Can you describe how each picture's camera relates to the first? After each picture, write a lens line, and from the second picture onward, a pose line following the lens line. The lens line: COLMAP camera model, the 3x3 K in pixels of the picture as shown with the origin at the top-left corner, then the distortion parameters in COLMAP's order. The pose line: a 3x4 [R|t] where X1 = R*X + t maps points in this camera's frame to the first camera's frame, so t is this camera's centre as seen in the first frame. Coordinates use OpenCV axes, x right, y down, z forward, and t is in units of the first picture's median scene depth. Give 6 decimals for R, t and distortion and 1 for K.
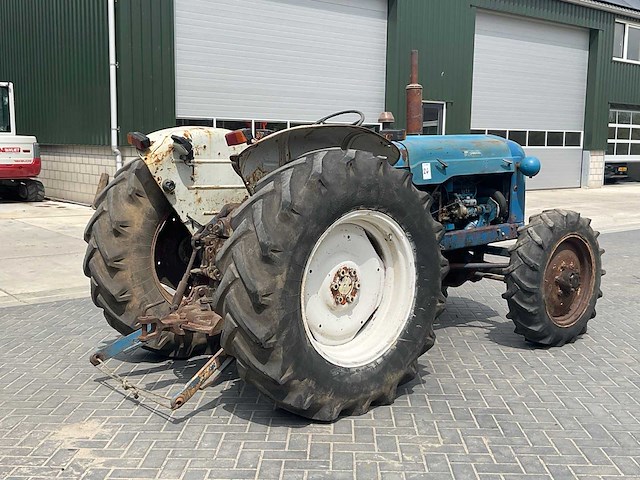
lens RADIAL K [[760.8, 0, 320.0], [0, 760.8, 240.0], [0, 0, 1]] dist [0.064337, -0.019217]
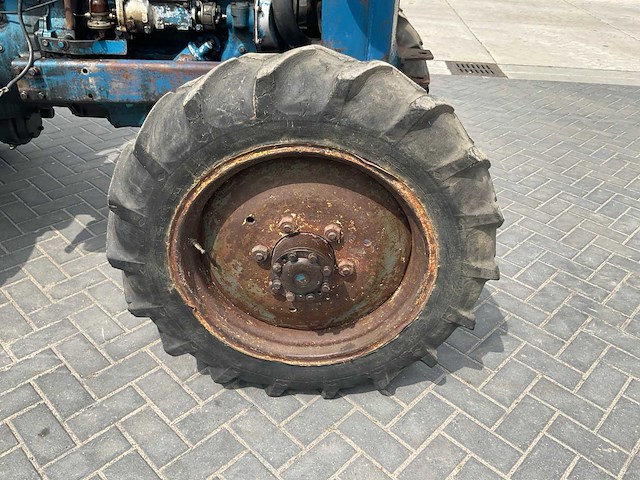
lens RADIAL K [[531.6, 0, 320.0], [0, 531.6, 240.0], [0, 0, 1]] dist [0.080788, -0.156806]
pose [[0.736267, 0.381843, -0.558665, 0.621489], [-0.120315, 0.886298, 0.447214, -0.093358], [0.665909, -0.262054, 0.698493, 1.120962]]
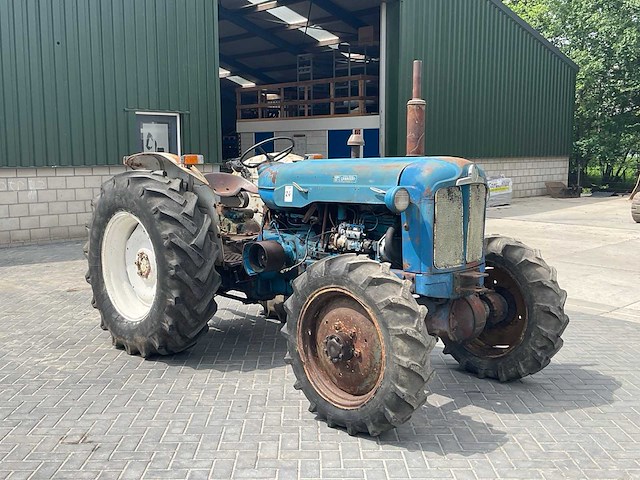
lens RADIAL K [[709.1, 0, 319.3], [0, 709.1, 234.6], [0, 0, 1]] dist [0.125531, -0.275293]
pose [[0.045876, 0.110755, -0.992788, 1.370369], [-0.122435, 0.986965, 0.104448, -0.176426], [0.991416, 0.116760, 0.058839, 1.239166]]
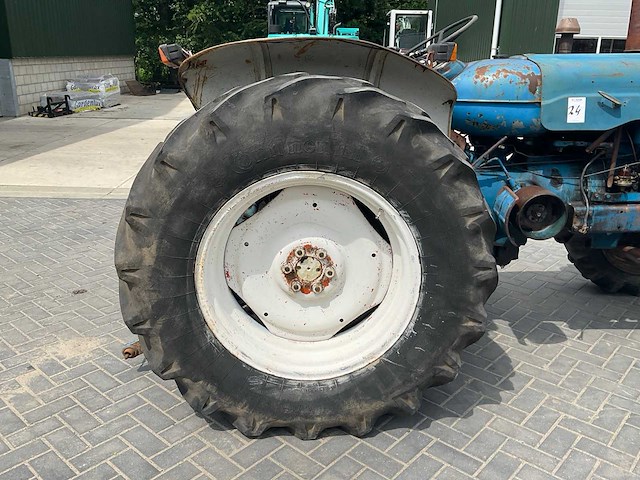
lens RADIAL K [[558.0, 0, 320.0], [0, 558.0, 240.0], [0, 0, 1]] dist [0.091833, -0.196221]
pose [[0.765073, 0.200246, -0.612017, 0.362457], [-0.085768, 0.973640, 0.211349, -0.081504], [0.638206, -0.109206, 0.762081, 0.600200]]
